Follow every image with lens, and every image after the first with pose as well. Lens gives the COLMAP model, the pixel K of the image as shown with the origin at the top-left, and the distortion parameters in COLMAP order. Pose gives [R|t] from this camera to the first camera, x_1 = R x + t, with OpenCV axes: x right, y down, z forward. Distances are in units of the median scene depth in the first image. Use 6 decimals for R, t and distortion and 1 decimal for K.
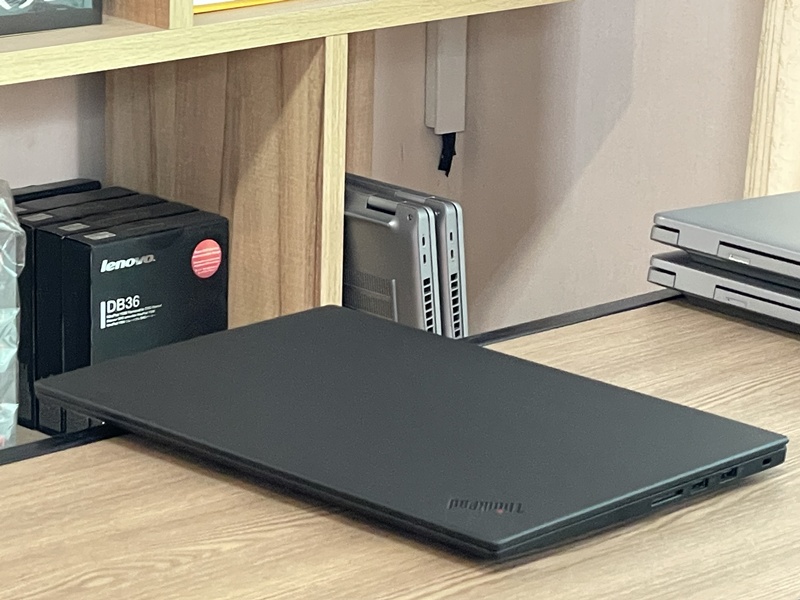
lens RADIAL K [[3154.8, 0, 394.2], [0, 3154.8, 293.4], [0, 0, 1]] dist [0.015675, 0.000000]
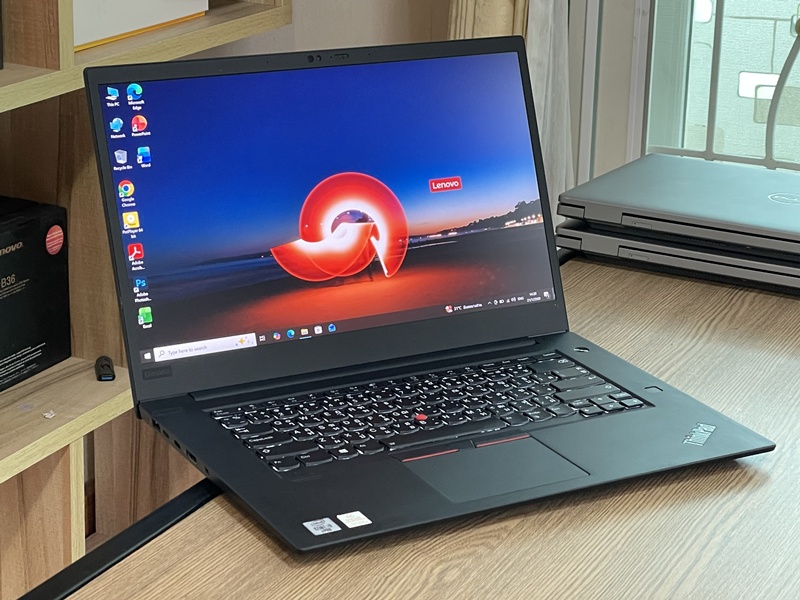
lens RADIAL K [[1984.7, 0, 397.4], [0, 1984.7, 295.8], [0, 0, 1]] dist [0.097014, 0.000000]
pose [[0.942511, -0.103268, 0.317819, -0.198270], [0.082508, 0.993522, 0.078140, -0.042458], [-0.323830, -0.047425, 0.944926, 0.178900]]
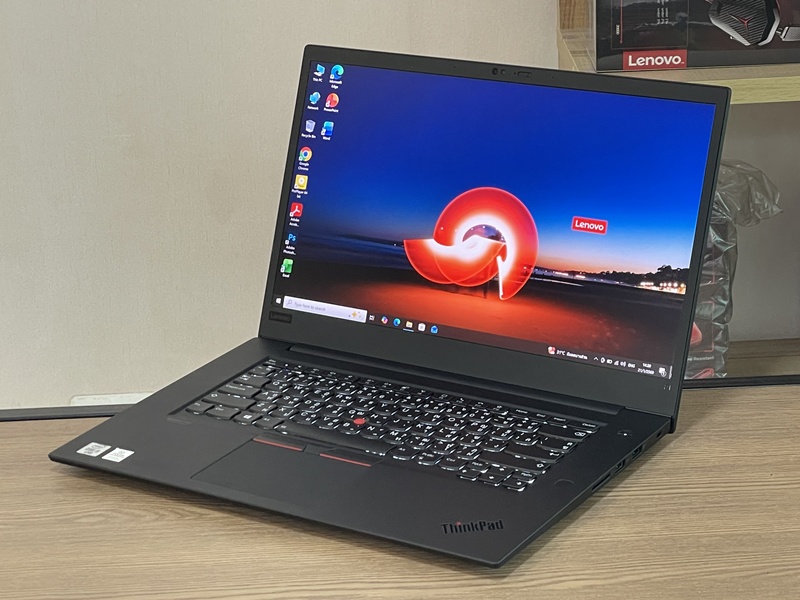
lens RADIAL K [[2059.8, 0, 402.9], [0, 2059.8, 305.4], [0, 0, 1]] dist [0.082070, 0.000000]
pose [[0.727151, 0.173629, -0.664157, 0.330438], [-0.116713, 0.984669, 0.129637, -0.073555], [0.676483, -0.016750, 0.736268, 0.262691]]
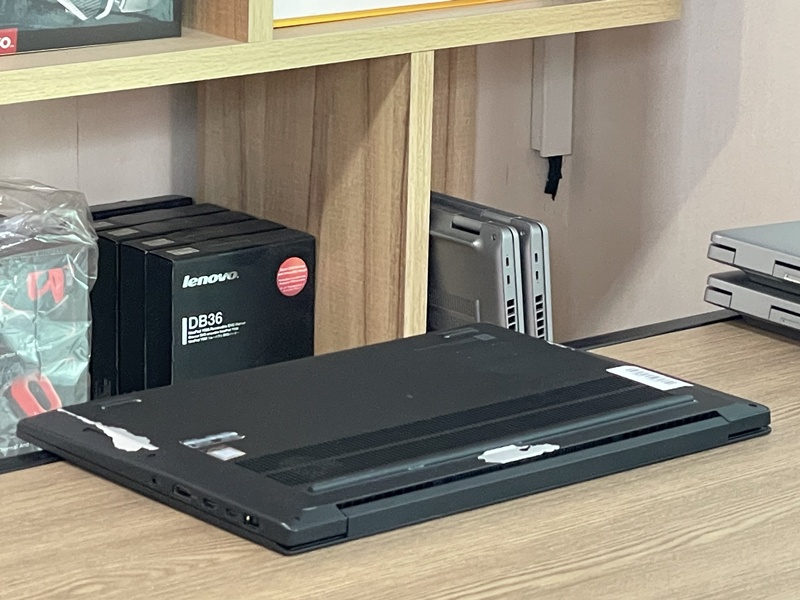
lens RADIAL K [[3154.8, 0, 398.1], [0, 3154.8, 306.8], [0, 0, 1]] dist [0.015675, 0.000000]
pose [[0.997981, 0.016906, -0.061221, 0.035848], [-0.017379, 0.999823, -0.007197, 0.005224], [0.061089, 0.008247, 0.998098, 0.014406]]
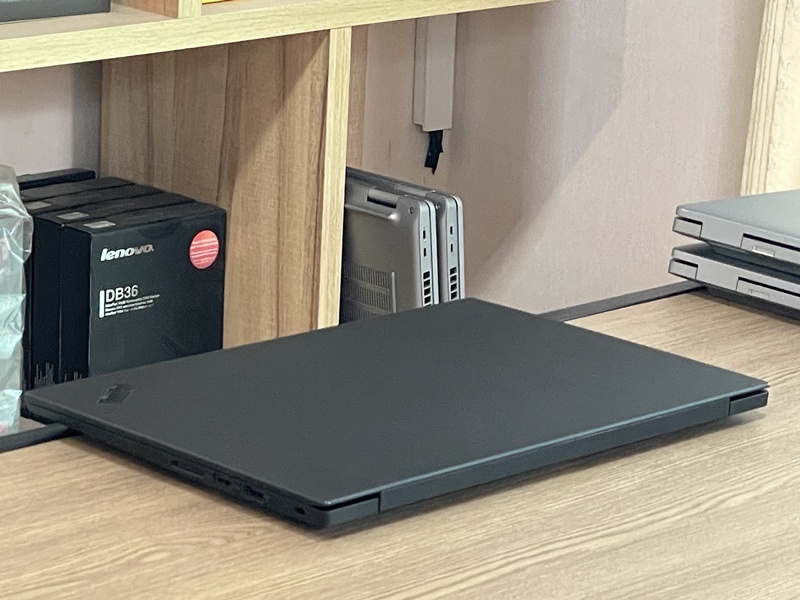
lens RADIAL K [[3154.8, 0, 406.8], [0, 3154.8, 299.1], [0, 0, 1]] dist [0.015675, 0.000000]
pose [[0.999426, 0.014094, 0.030806, -0.026907], [-0.014036, 0.999899, -0.002106, 0.006174], [-0.030832, 0.001672, 0.999523, -0.002716]]
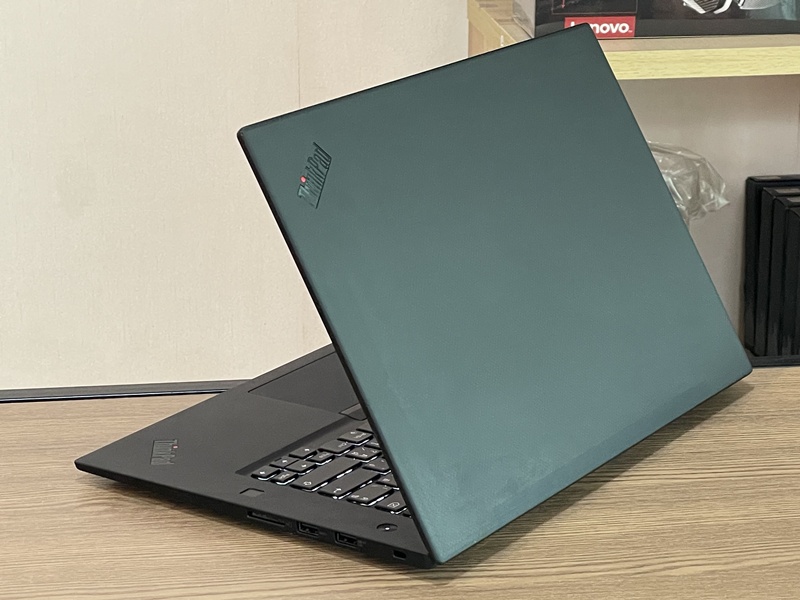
lens RADIAL K [[2309.2, 0, 351.1], [0, 2309.2, 324.0], [0, 0, 1]] dist [0.095866, 0.000000]
pose [[0.801741, 0.160482, -0.575723, 0.259145], [-0.132887, 0.987029, 0.090078, -0.034870], [0.582712, 0.004287, 0.812668, 0.224698]]
